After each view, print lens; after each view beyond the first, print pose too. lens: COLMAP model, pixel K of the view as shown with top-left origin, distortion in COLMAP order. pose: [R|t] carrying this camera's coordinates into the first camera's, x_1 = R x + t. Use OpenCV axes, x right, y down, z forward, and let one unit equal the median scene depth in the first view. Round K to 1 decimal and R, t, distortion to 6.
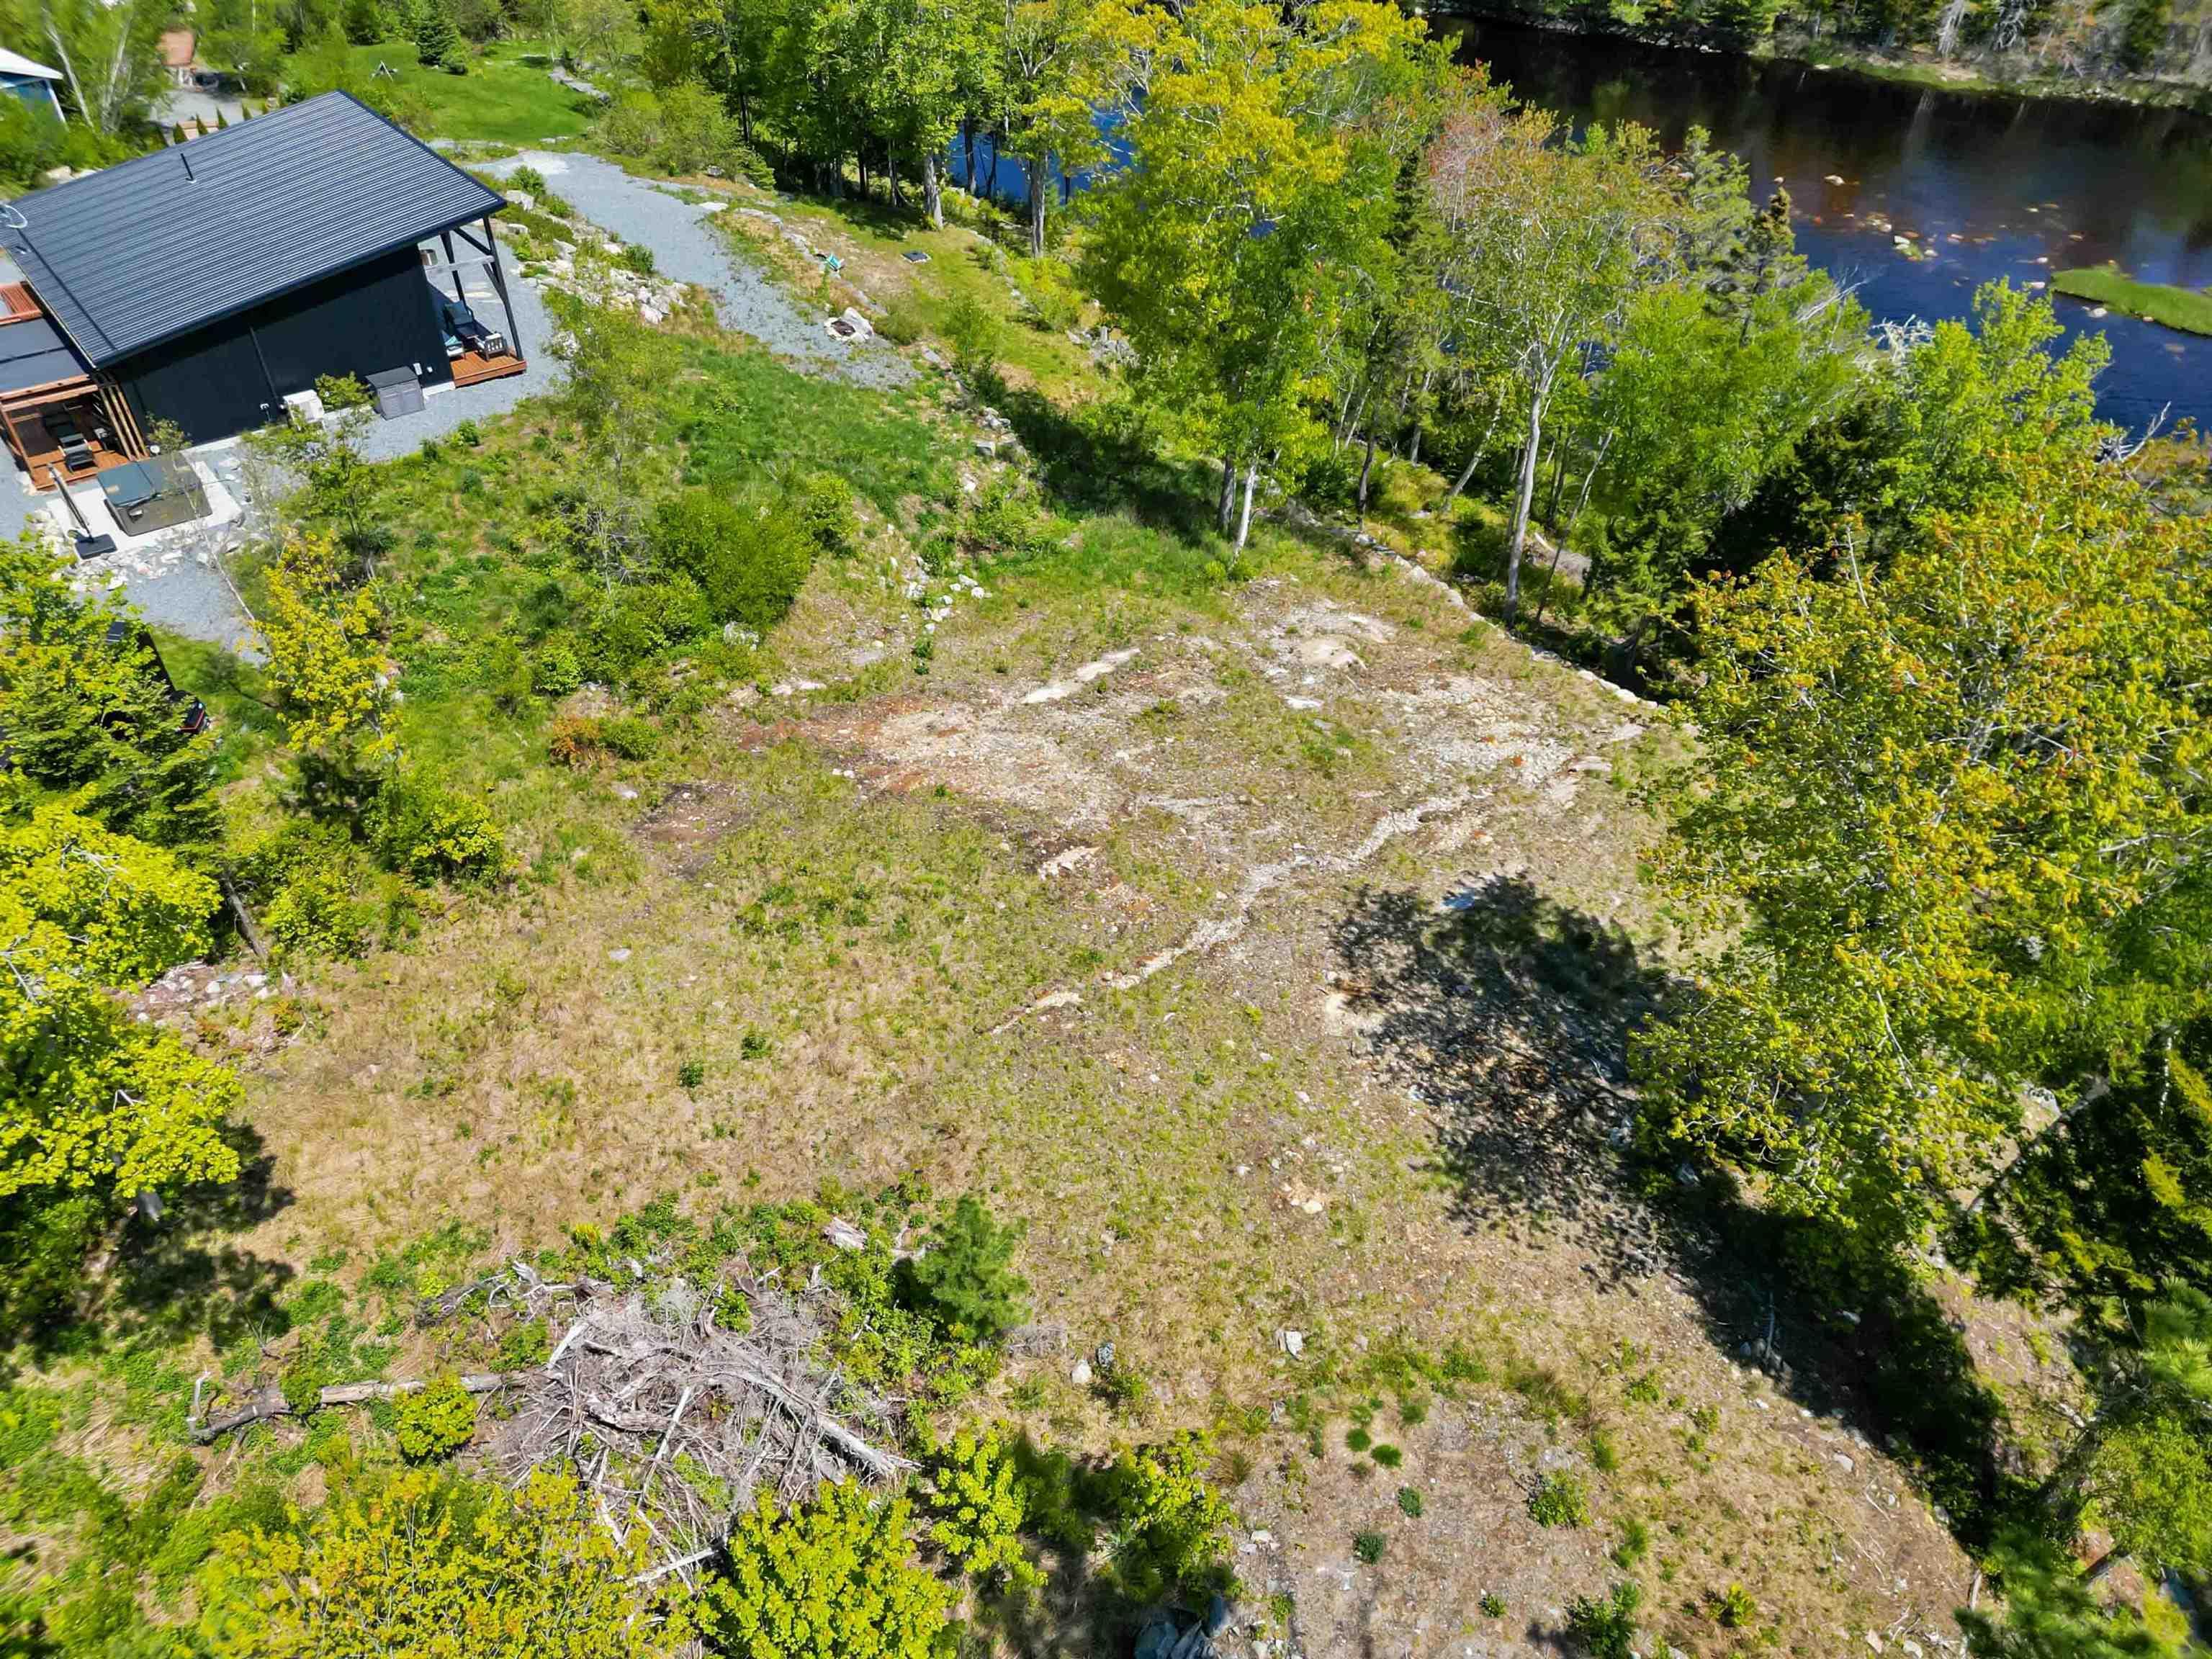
lens RADIAL K [[1540.1, 0, 1097.0], [0, 1540.1, 831.7], [0, 0, 1]] dist [0.072185, -0.065631]
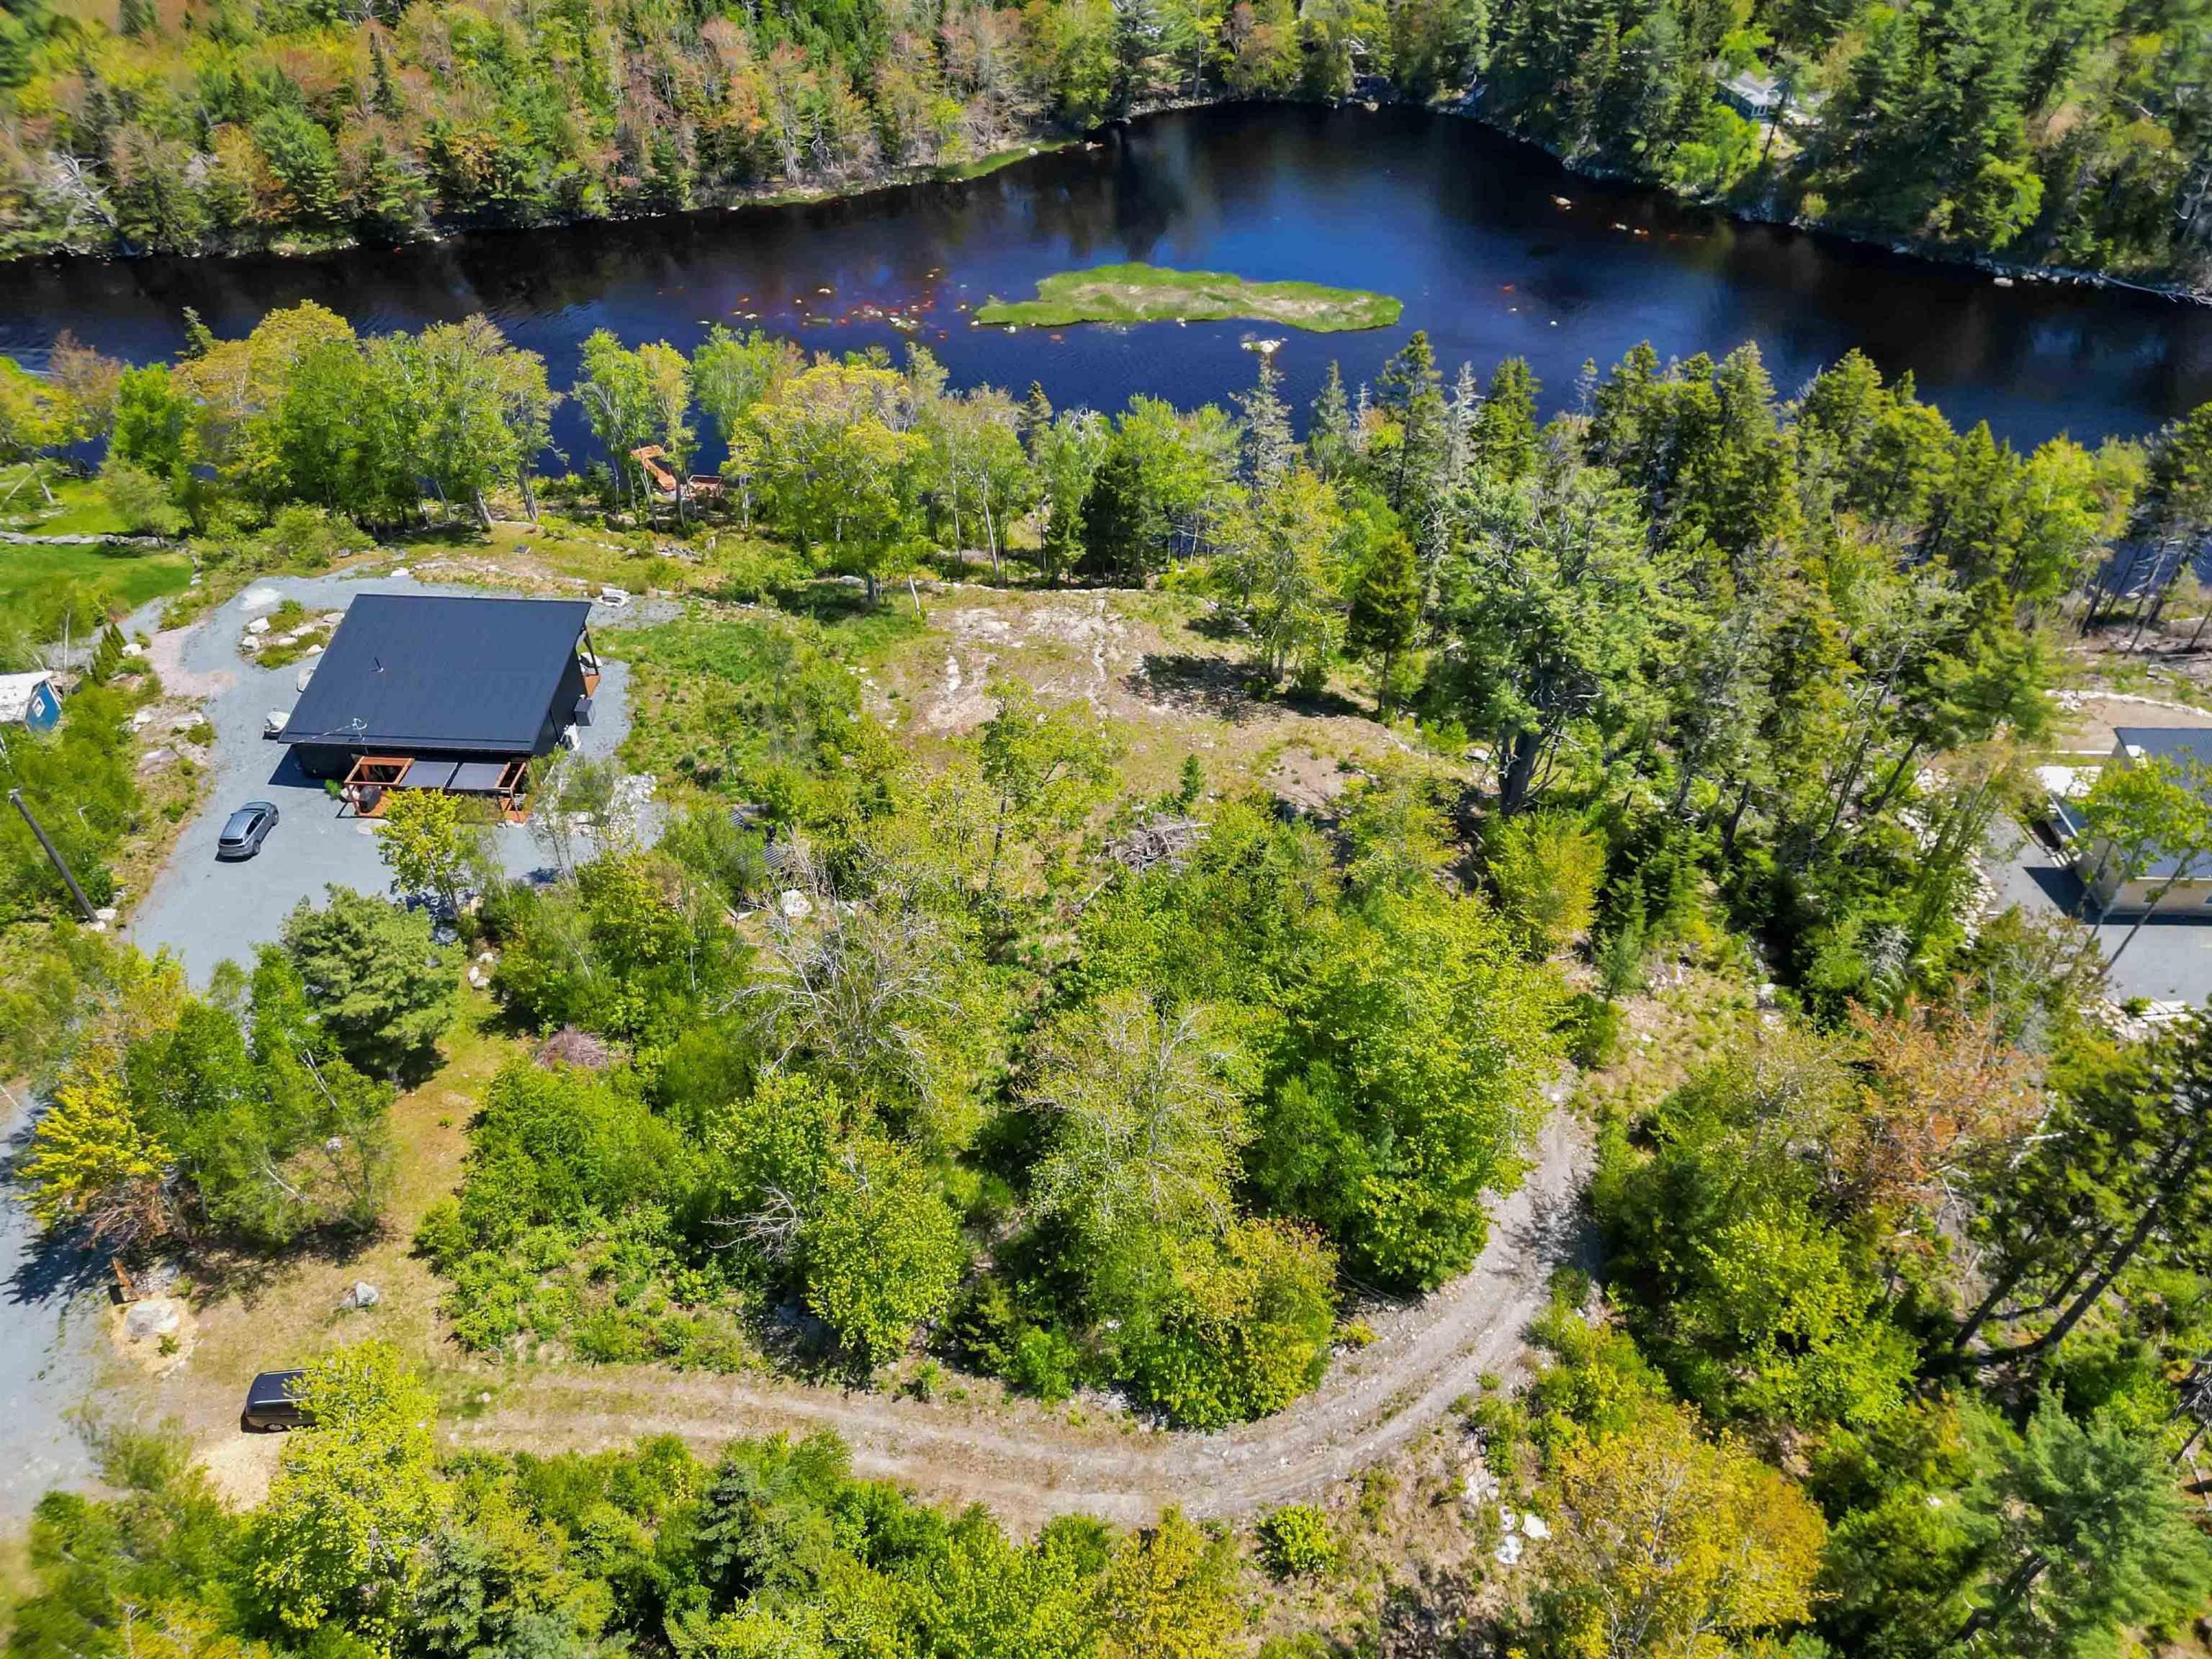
lens RADIAL K [[1540.1, 0, 1097.0], [0, 1540.1, 831.7], [0, 0, 1]] dist [0.072185, -0.065631]
pose [[0.673180, -0.500041, 0.544782, -1.339874], [0.488691, 0.853738, 0.179755, -0.221203], [-0.554986, 0.145223, 0.819085, -1.086587]]
